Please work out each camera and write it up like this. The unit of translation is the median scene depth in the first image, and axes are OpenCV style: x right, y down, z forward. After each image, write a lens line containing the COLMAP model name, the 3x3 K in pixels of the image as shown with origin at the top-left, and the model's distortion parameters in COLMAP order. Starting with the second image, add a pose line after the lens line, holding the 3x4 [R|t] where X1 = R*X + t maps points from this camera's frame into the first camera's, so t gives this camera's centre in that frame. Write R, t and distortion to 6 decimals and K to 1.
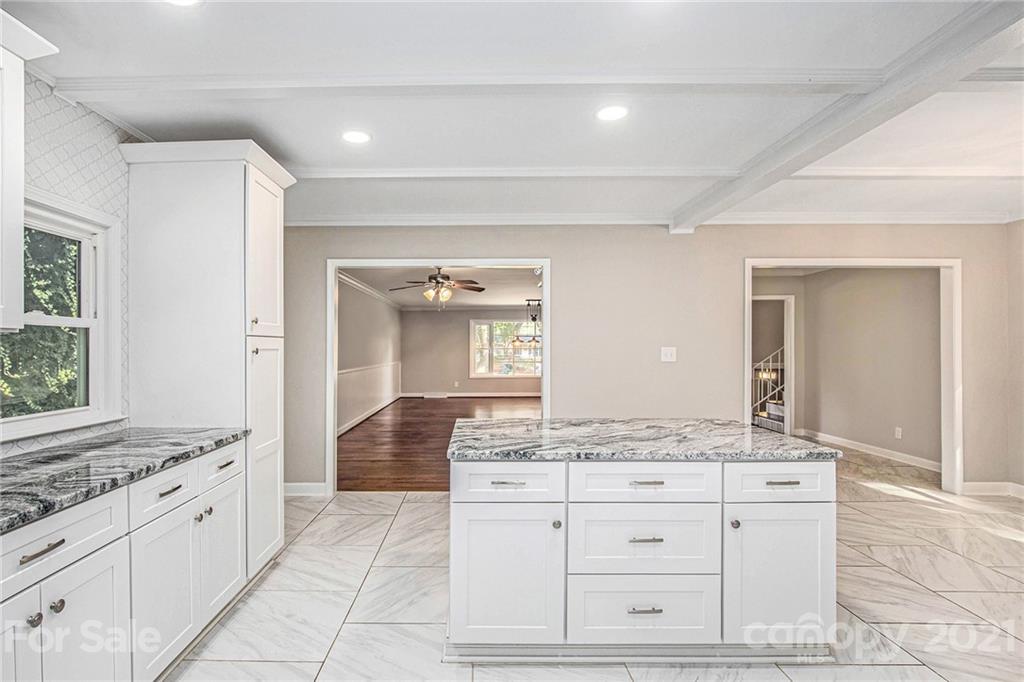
lens RADIAL K [[492.3, 0, 472.8], [0, 492.3, 340.1], [0, 0, 1]] dist [-0.002575, -0.000576]
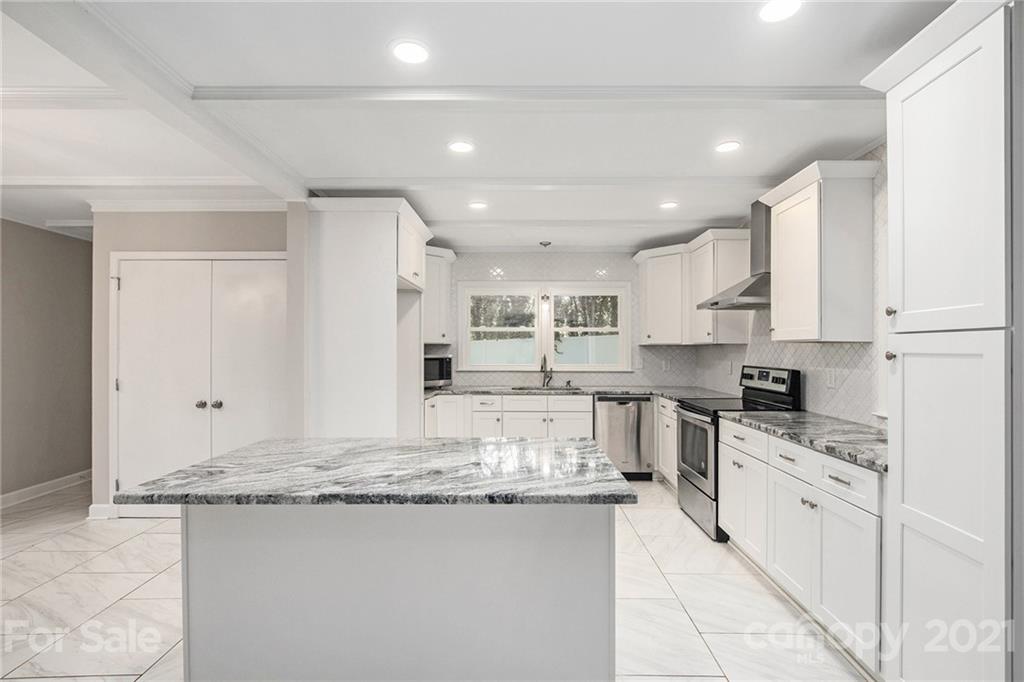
lens RADIAL K [[485.8, 0, 514.6], [0, 485.8, 348.4], [0, 0, 1]] dist [-0.001430, -0.000109]
pose [[-0.999977, -0.000859, 0.006687, 0.086872], [-0.000943, 0.999920, -0.012616, 0.022580], [-0.006675, -0.012622, -0.999898, 1.839774]]
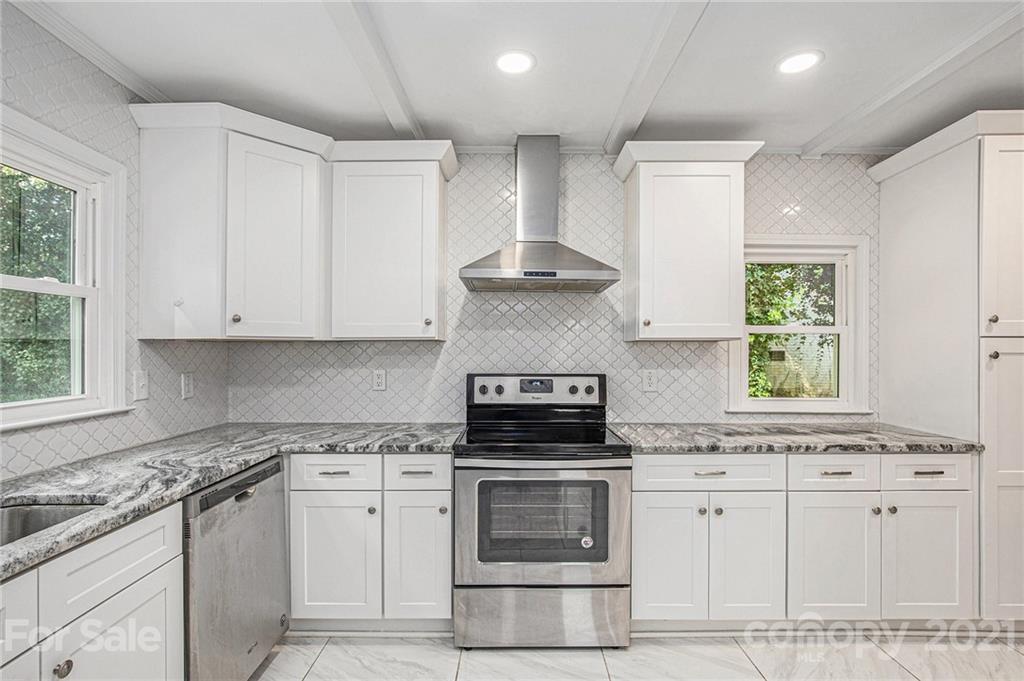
lens RADIAL K [[485.8, 0, 514.6], [0, 485.8, 347.9], [0, 0, 1]] dist [-0.001430, -0.000109]
pose [[0.020671, 0.001048, -0.999786, 0.410652], [0.011458, 0.999934, 0.001285, -0.000260], [0.999721, -0.011482, 0.020658, 0.174028]]
